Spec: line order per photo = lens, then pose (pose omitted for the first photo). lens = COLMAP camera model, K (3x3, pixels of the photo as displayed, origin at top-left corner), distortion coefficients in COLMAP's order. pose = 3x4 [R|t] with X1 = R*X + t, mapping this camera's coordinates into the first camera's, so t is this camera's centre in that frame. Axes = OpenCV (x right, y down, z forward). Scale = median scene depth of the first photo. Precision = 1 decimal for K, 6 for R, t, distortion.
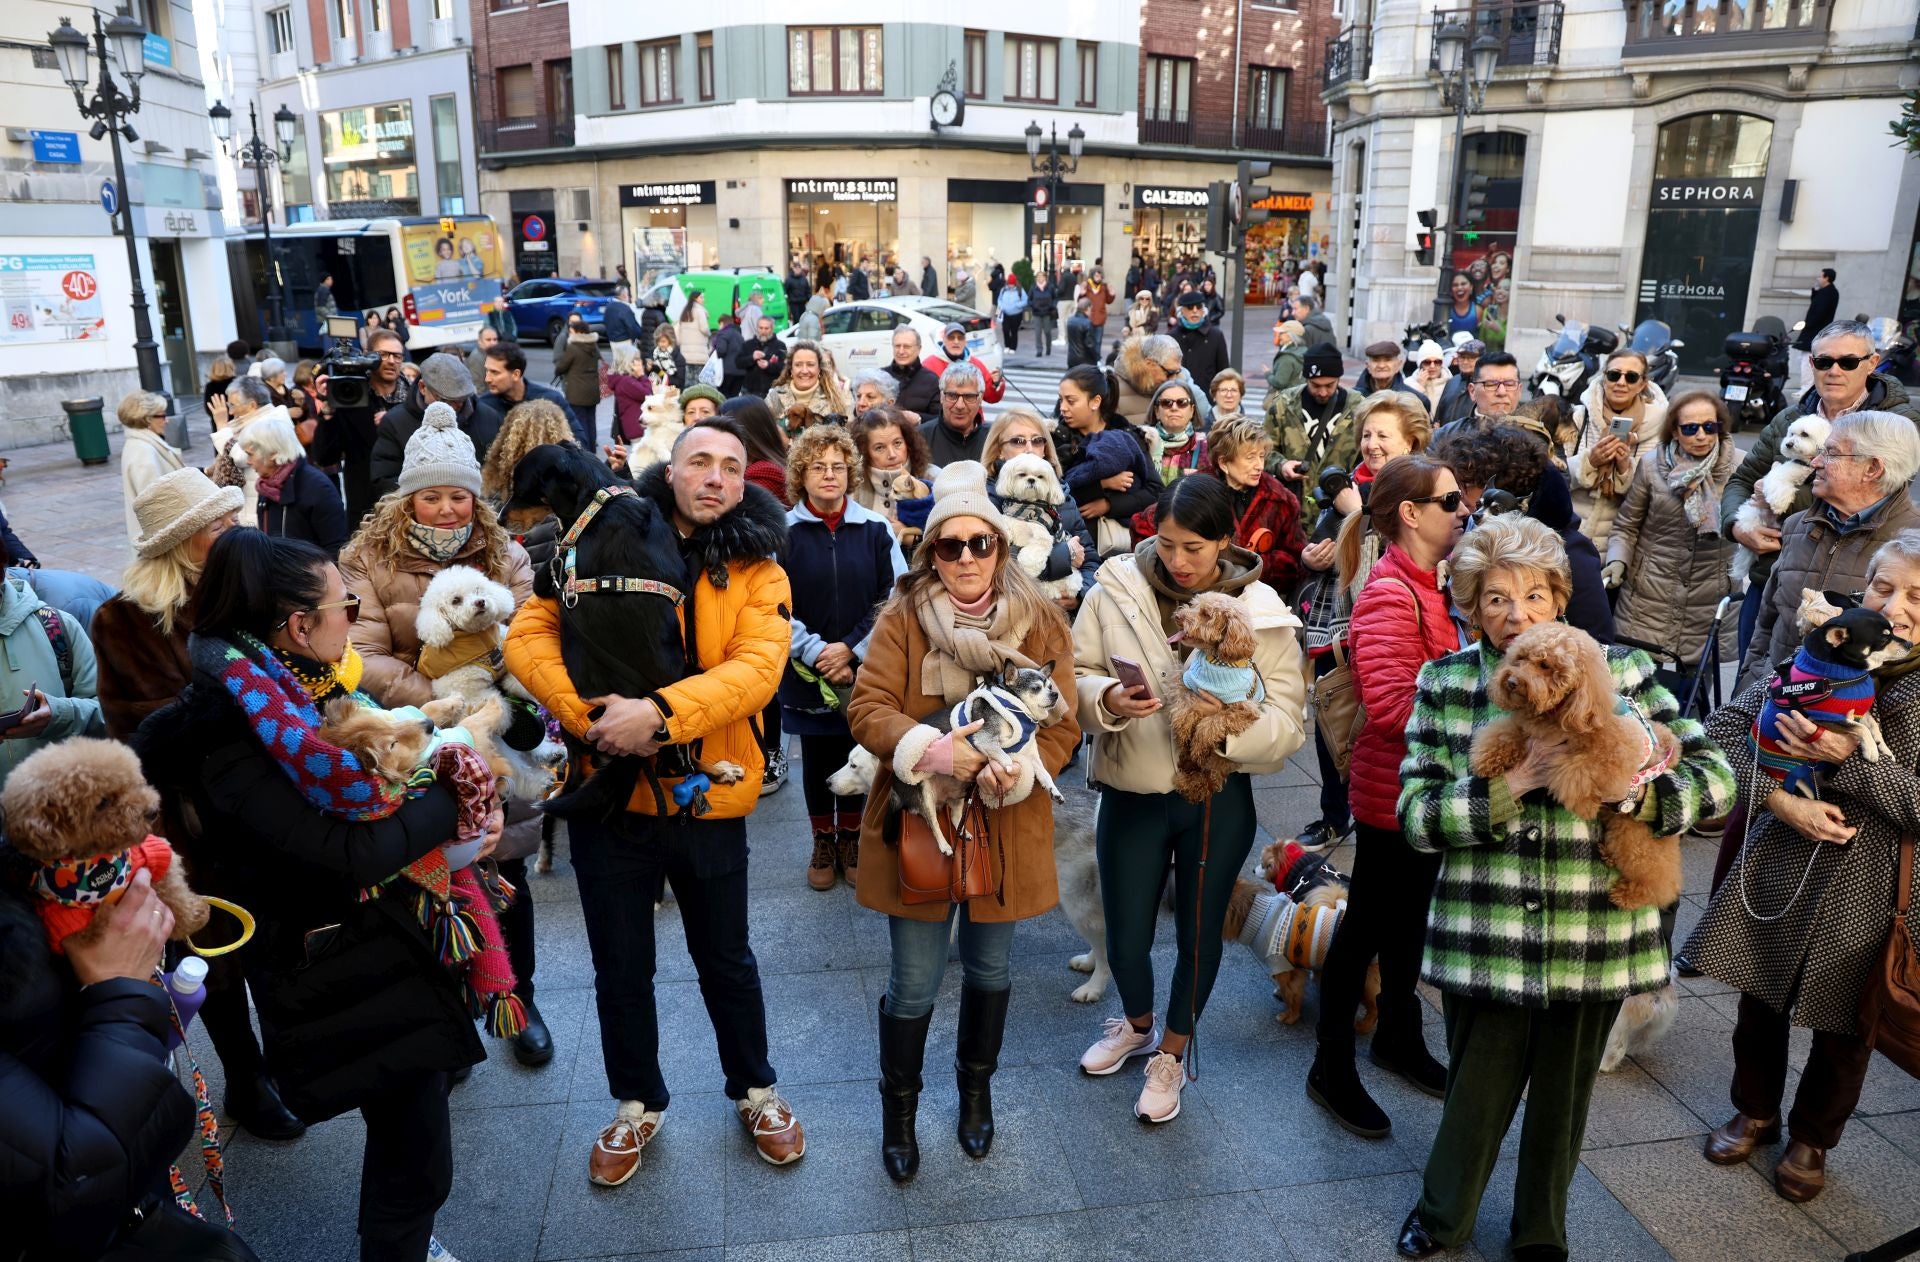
lens RADIAL K [[1370.8, 0, 961.4], [0, 1370.8, 624.9], [0, 0, 1]] dist [-0.094412, 0.070258]
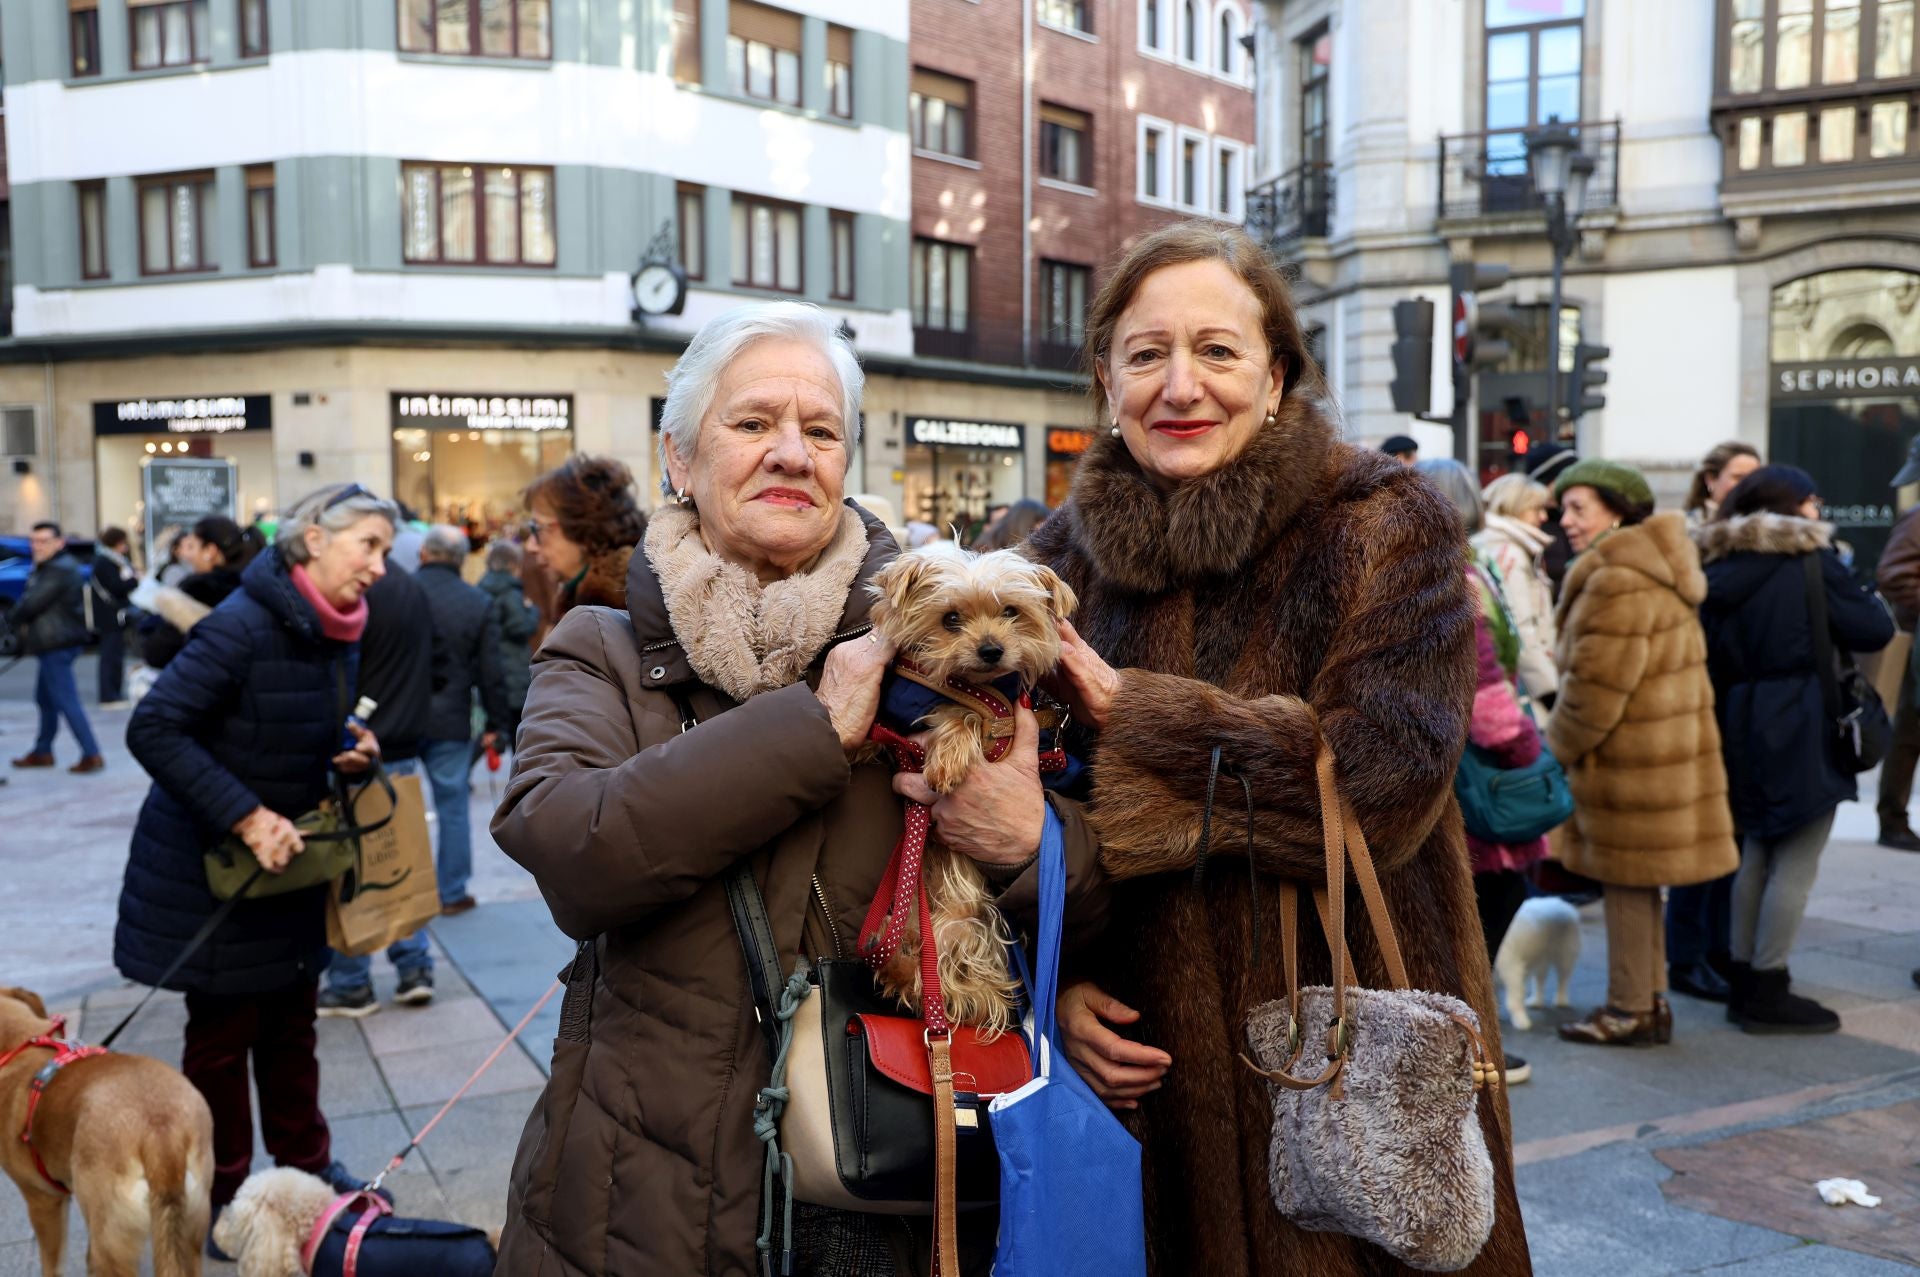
lens RADIAL K [[1772.1, 0, 952.4], [0, 1772.1, 653.7], [0, 0, 1]] dist [0.033259, 0.000000]
pose [[0.965039, -0.021904, 0.261191, -0.099789], [0.076879, 0.976327, -0.202175, -0.017567], [-0.250579, 0.215187, 0.943877, 0.169137]]
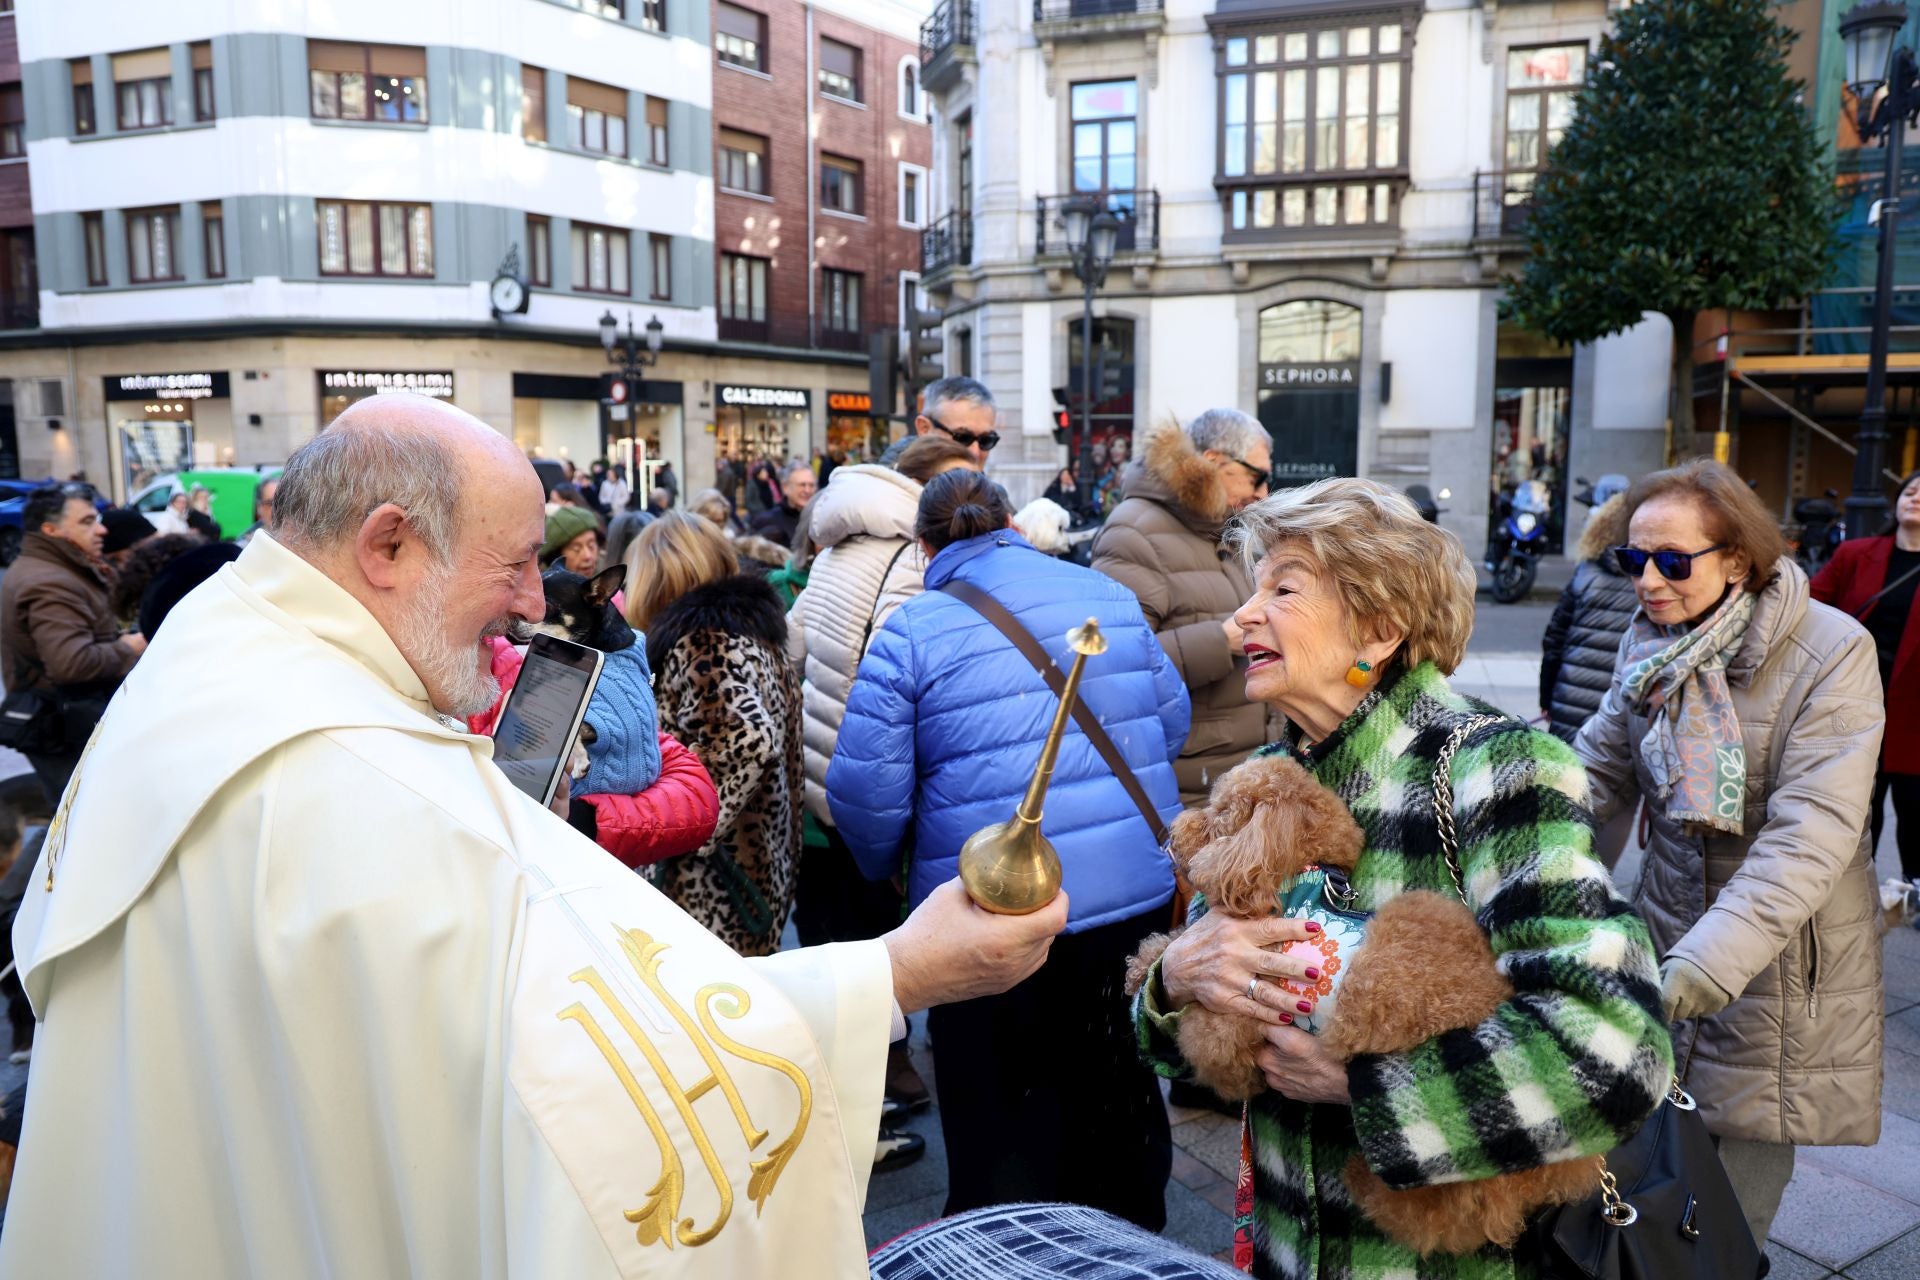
lens RADIAL K [[1312.8, 0, 966.8], [0, 1312.8, 632.9], [0, 0, 1]] dist [-0.071490, 0.049676]
pose [[0.943048, -0.045156, 0.329576, -0.017949], [0.092610, 0.987215, -0.129731, -0.015544], [-0.319504, 0.152865, 0.935173, 0.118302]]
